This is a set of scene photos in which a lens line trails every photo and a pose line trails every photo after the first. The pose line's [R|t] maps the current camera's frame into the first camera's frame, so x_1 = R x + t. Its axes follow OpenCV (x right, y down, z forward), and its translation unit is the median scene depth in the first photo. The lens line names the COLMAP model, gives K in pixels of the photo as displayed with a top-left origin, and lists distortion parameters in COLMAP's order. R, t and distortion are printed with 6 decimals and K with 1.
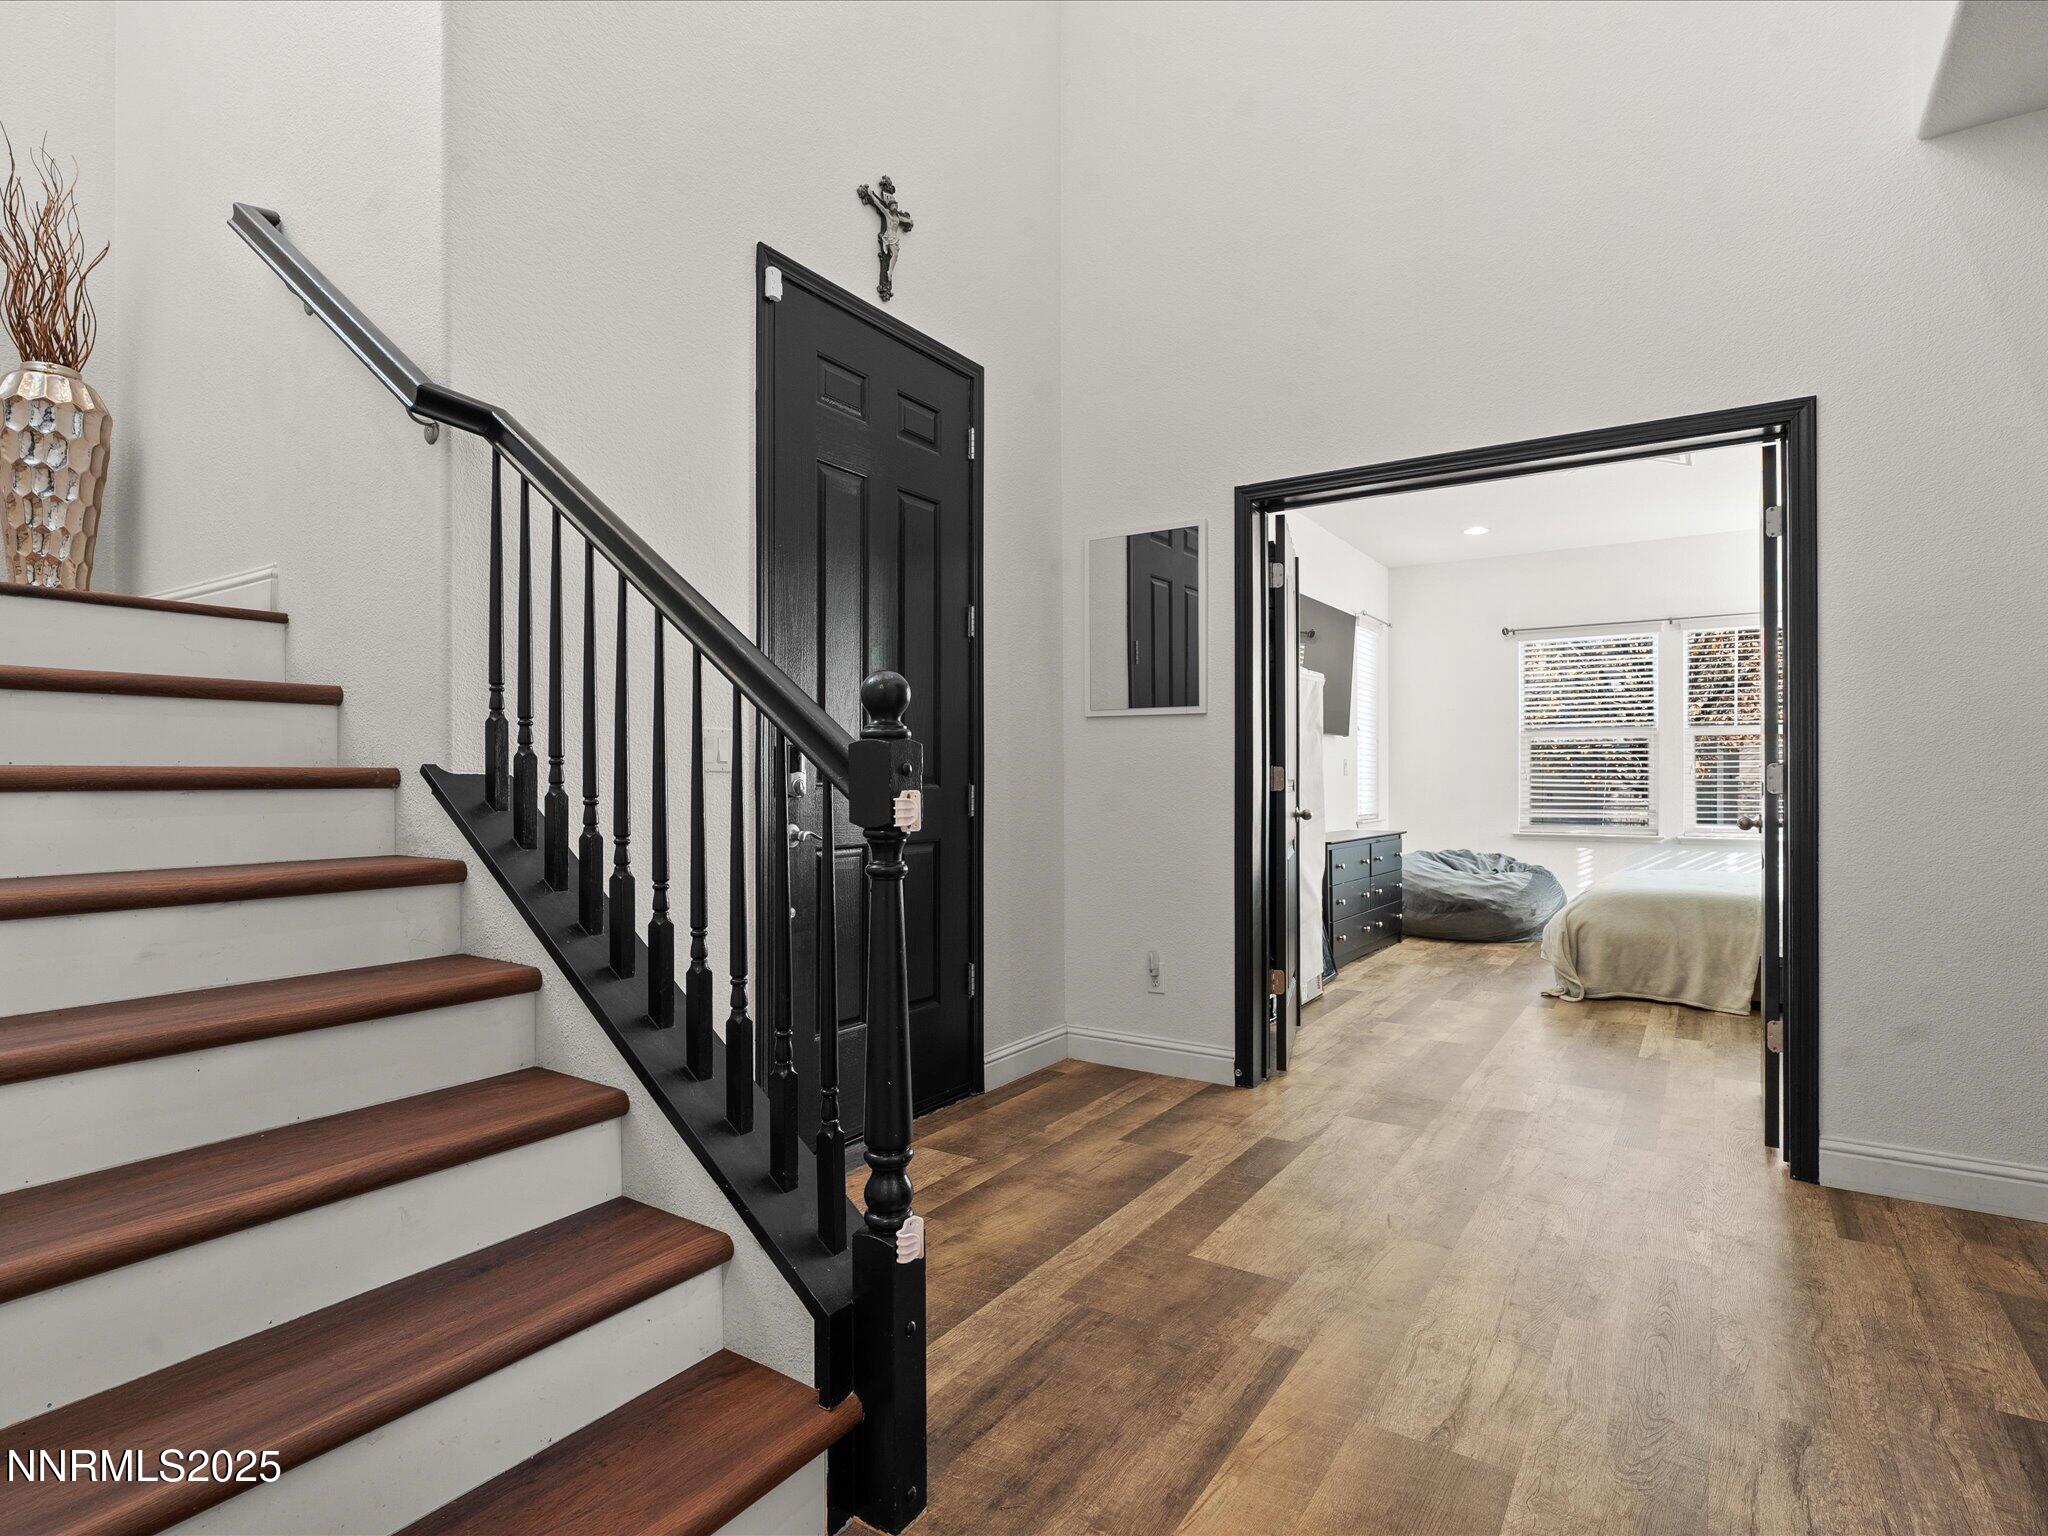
lens RADIAL K [[1051.0, 0, 1014.2], [0, 1051.0, 767.9], [0, 0, 1]] dist [0.000583, 0.000263]
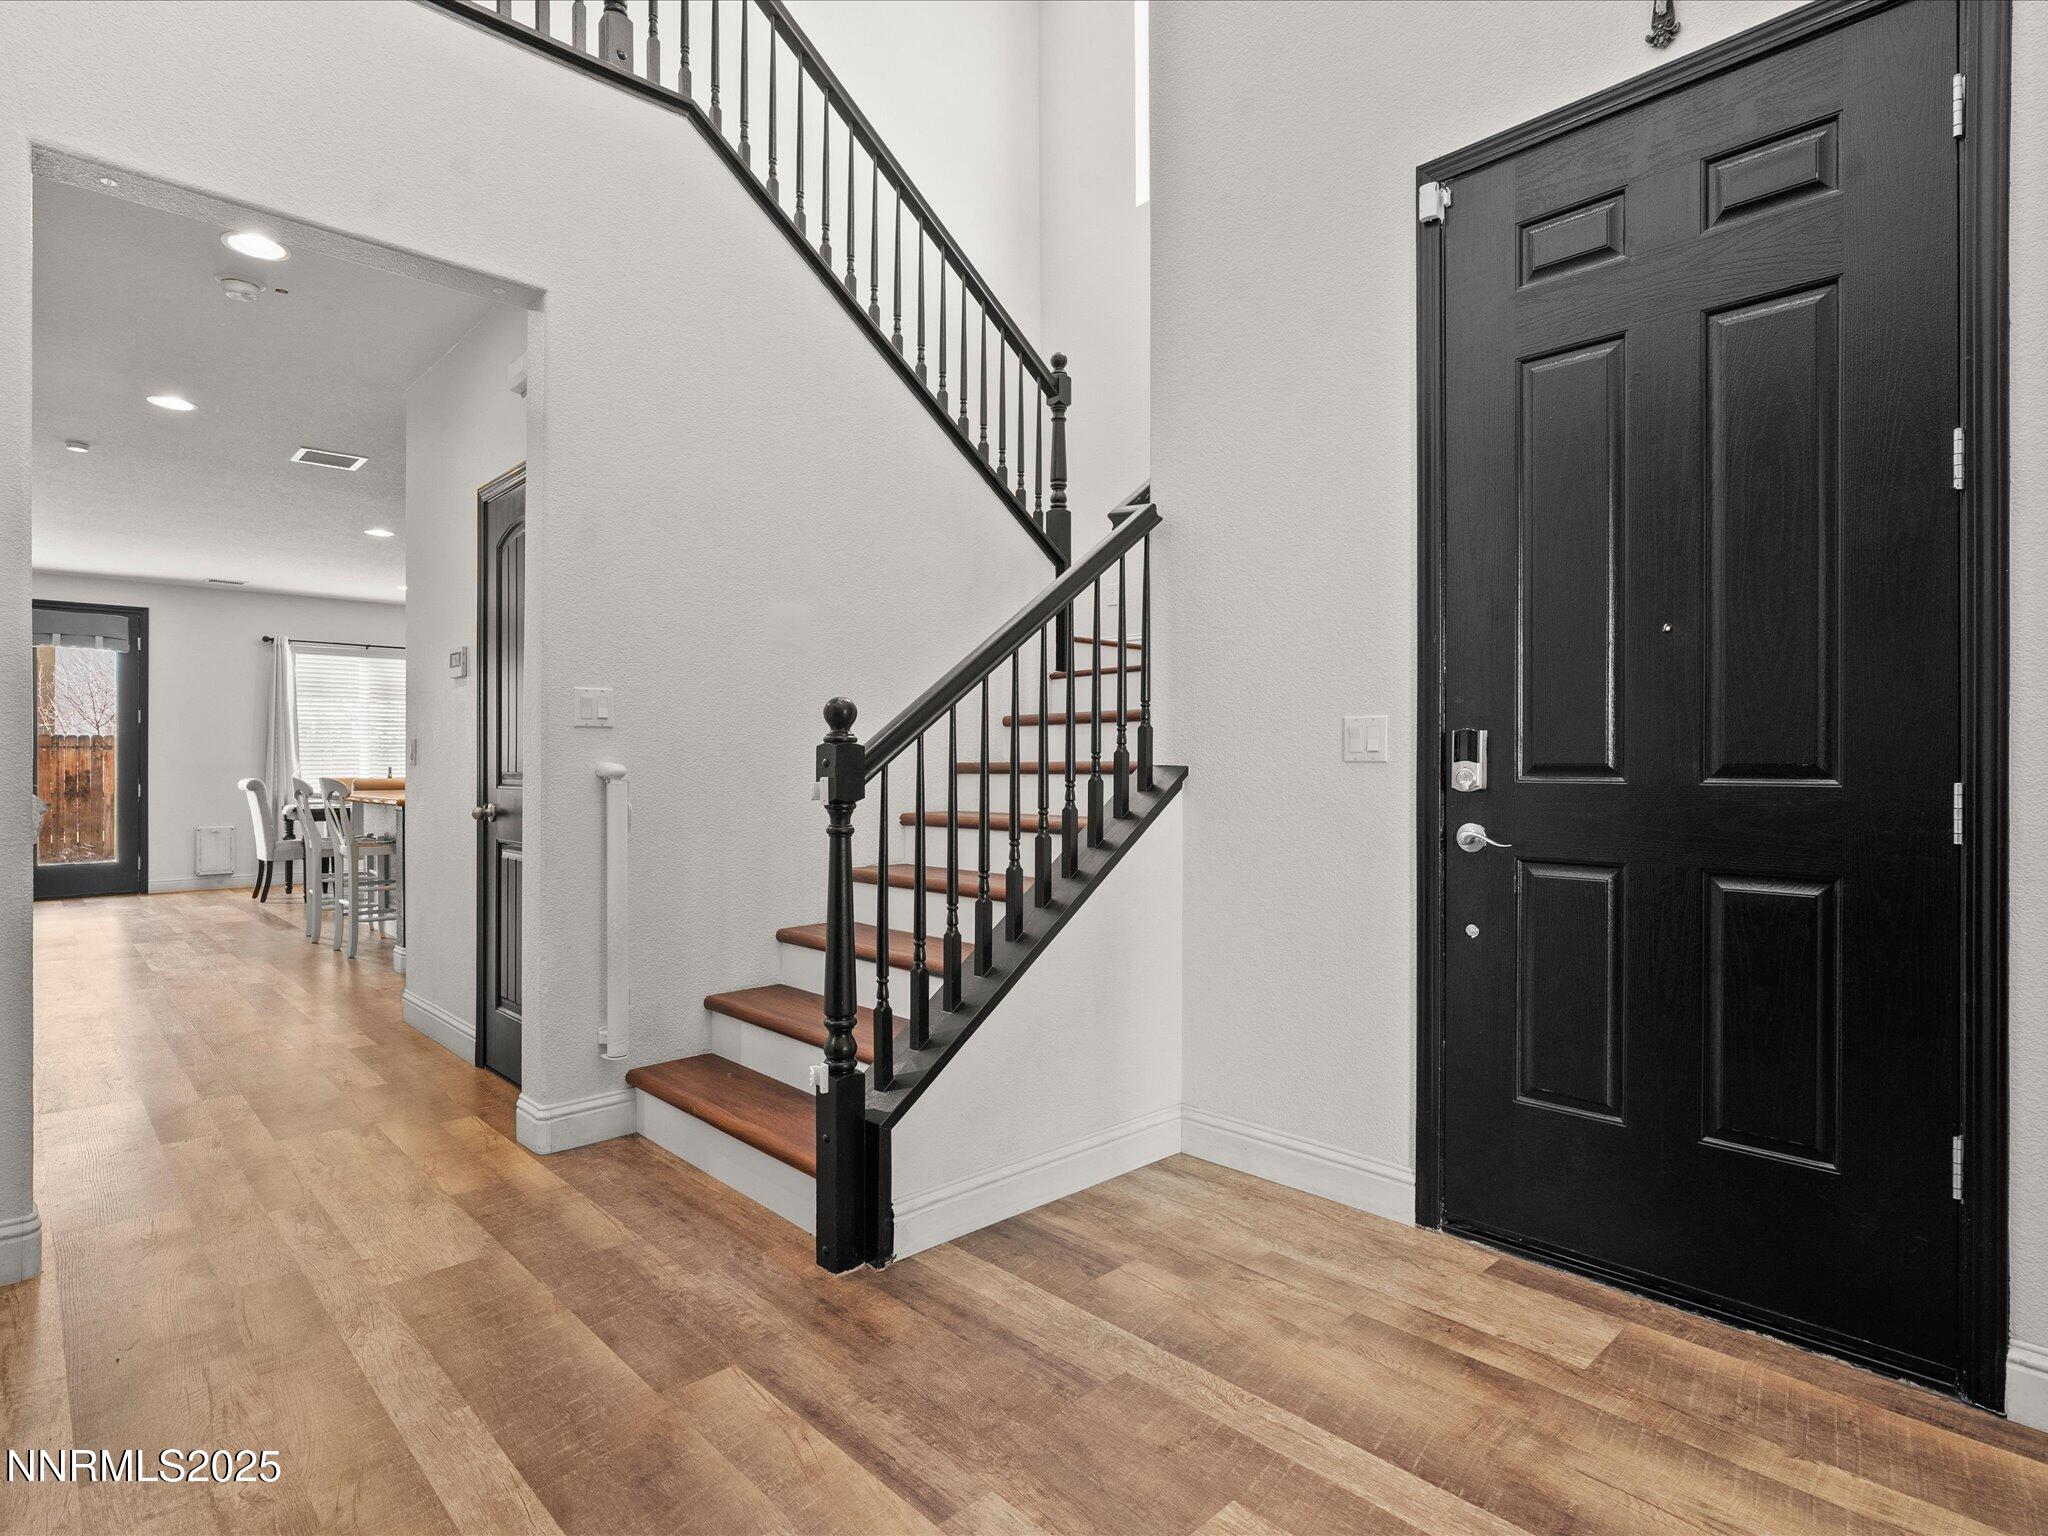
lens RADIAL K [[1051.0, 0, 1014.2], [0, 1051.0, 767.9], [0, 0, 1]] dist [0.000583, 0.000263]
pose [[-0.206295, 0.000162, -0.978490, 0.829962], [0.009028, 0.999958, -0.001738, 0.008237], [0.978448, -0.009192, -0.206288, 1.002839]]
